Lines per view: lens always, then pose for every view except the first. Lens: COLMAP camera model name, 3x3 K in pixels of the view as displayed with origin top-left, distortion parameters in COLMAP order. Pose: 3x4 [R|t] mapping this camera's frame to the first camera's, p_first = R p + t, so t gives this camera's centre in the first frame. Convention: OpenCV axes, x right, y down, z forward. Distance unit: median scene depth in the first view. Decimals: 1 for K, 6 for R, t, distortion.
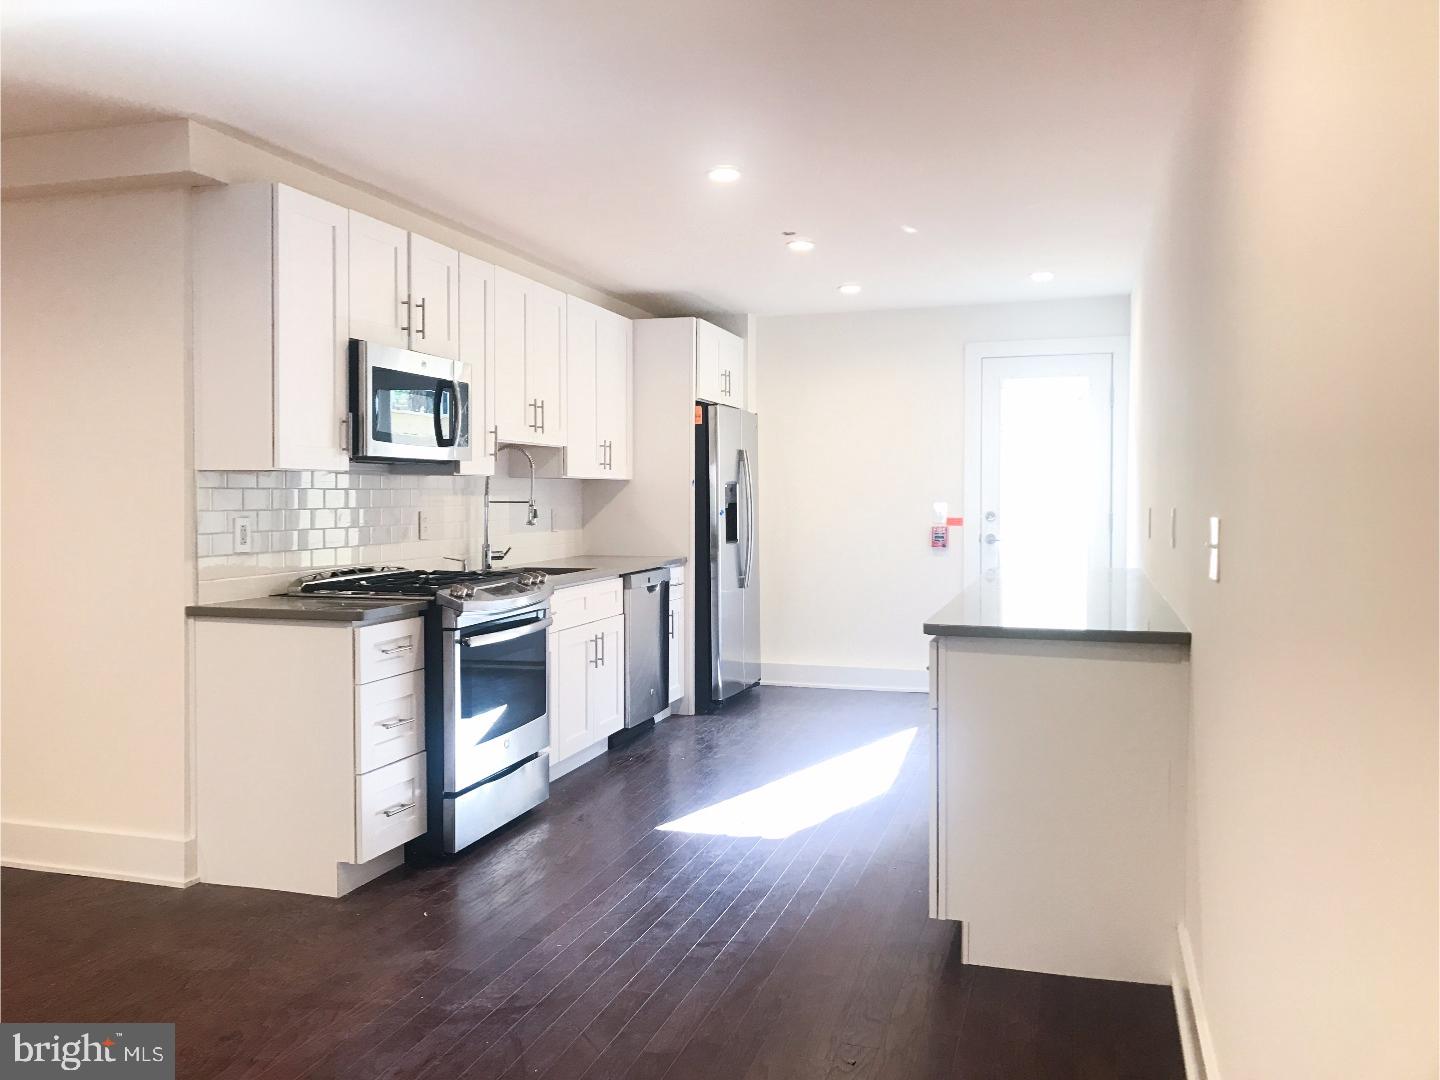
lens RADIAL K [[1158.2, 0, 715.4], [0, 1158.2, 513.0], [0, 0, 1]] dist [0.006596, -0.000105]
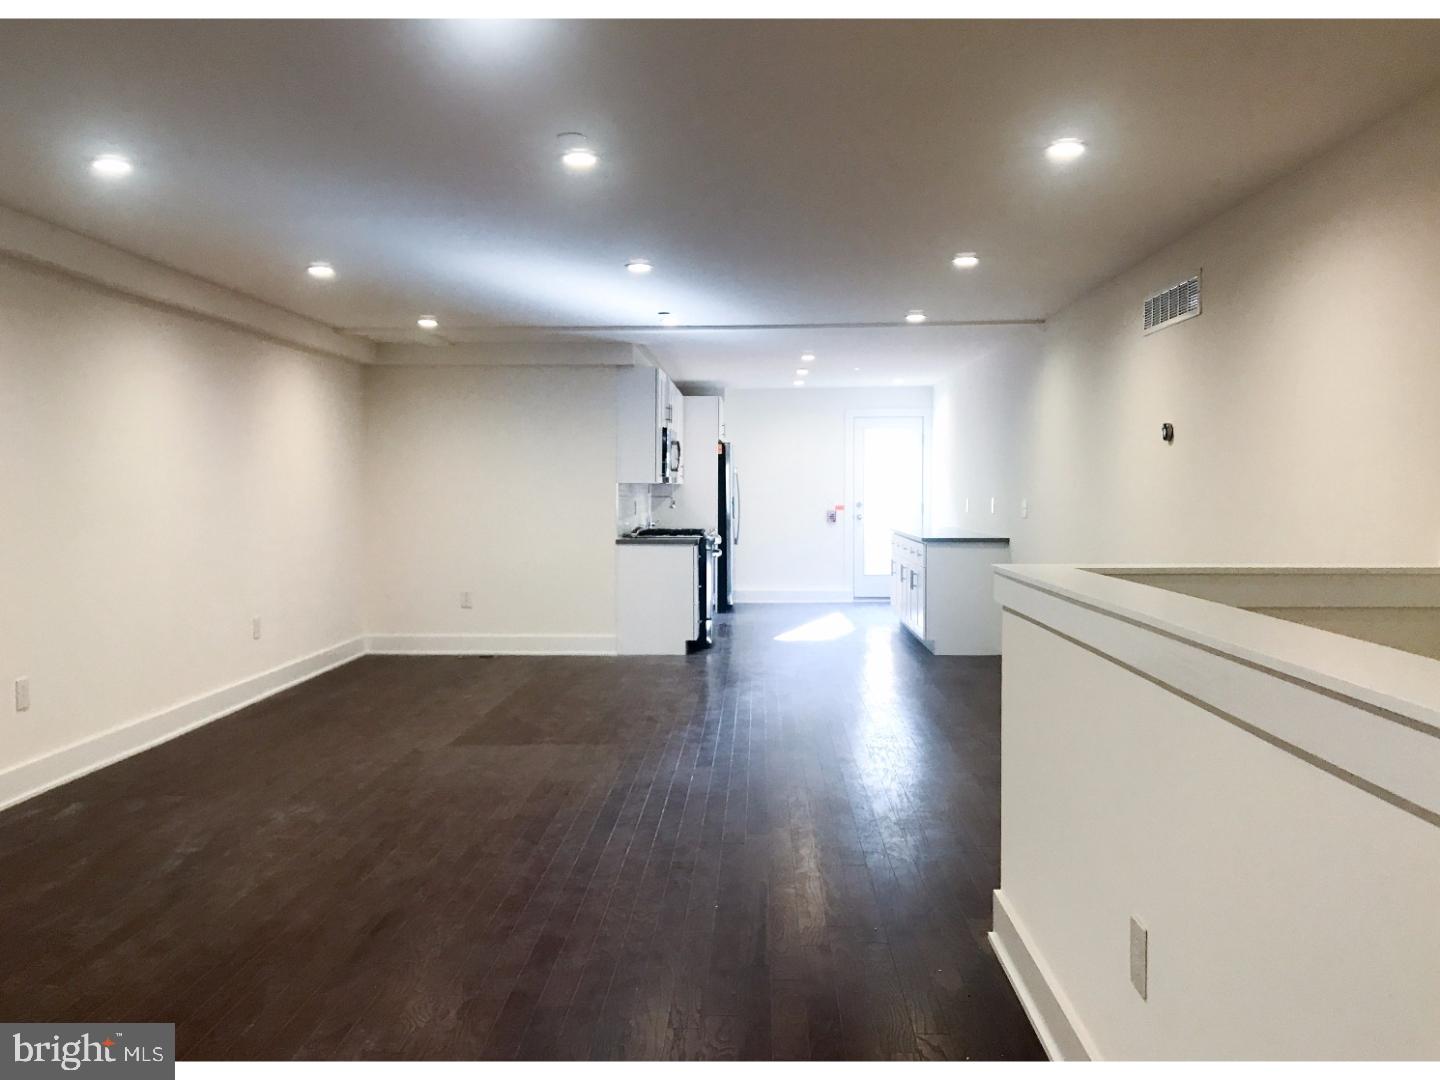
lens RADIAL K [[1180.4, 0, 697.5], [0, 1180.4, 534.9], [0, 0, 1]] dist [0.019261, -0.000715]
pose [[0.970514, -0.007071, 0.240939, -0.626659], [0.001662, 0.999742, 0.022646, 0.010959], [-0.241037, -0.021577, 0.970276, -1.010874]]
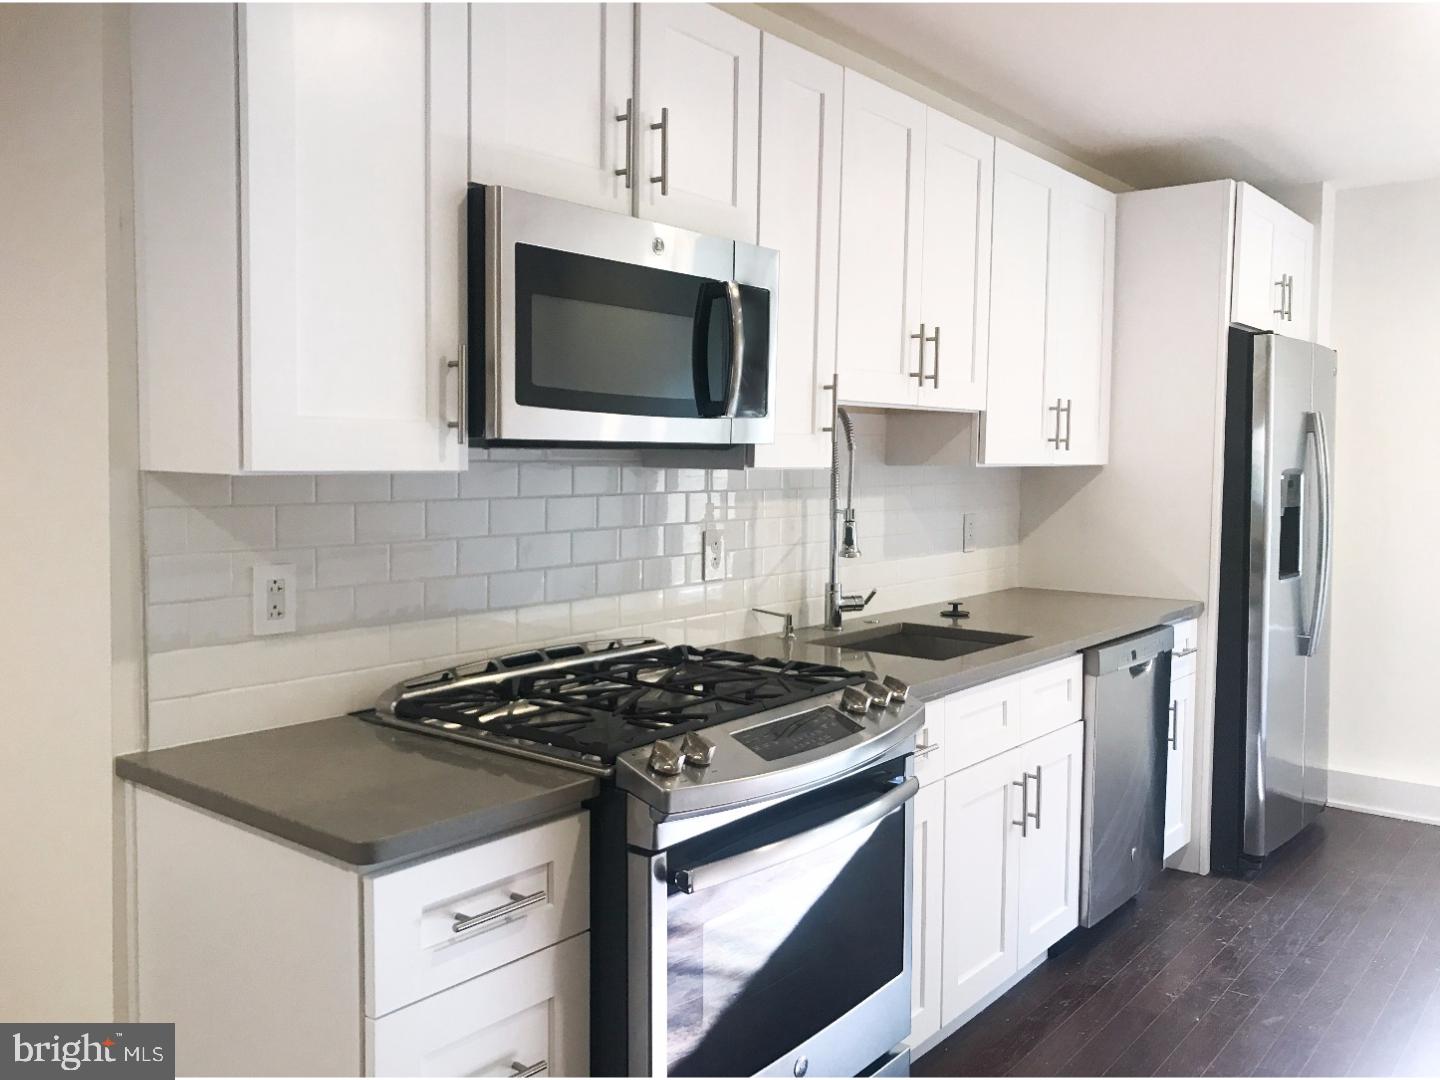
lens RADIAL K [[1180.4, 0, 697.5], [0, 1180.4, 534.9], [0, 0, 1]] dist [0.019261, -0.000715]
pose [[0.919543, 0.030553, -0.391799, -0.032653], [-0.011878, 0.998678, 0.050003, -0.026755], [0.392809, -0.041326, 0.918691, 0.451452]]
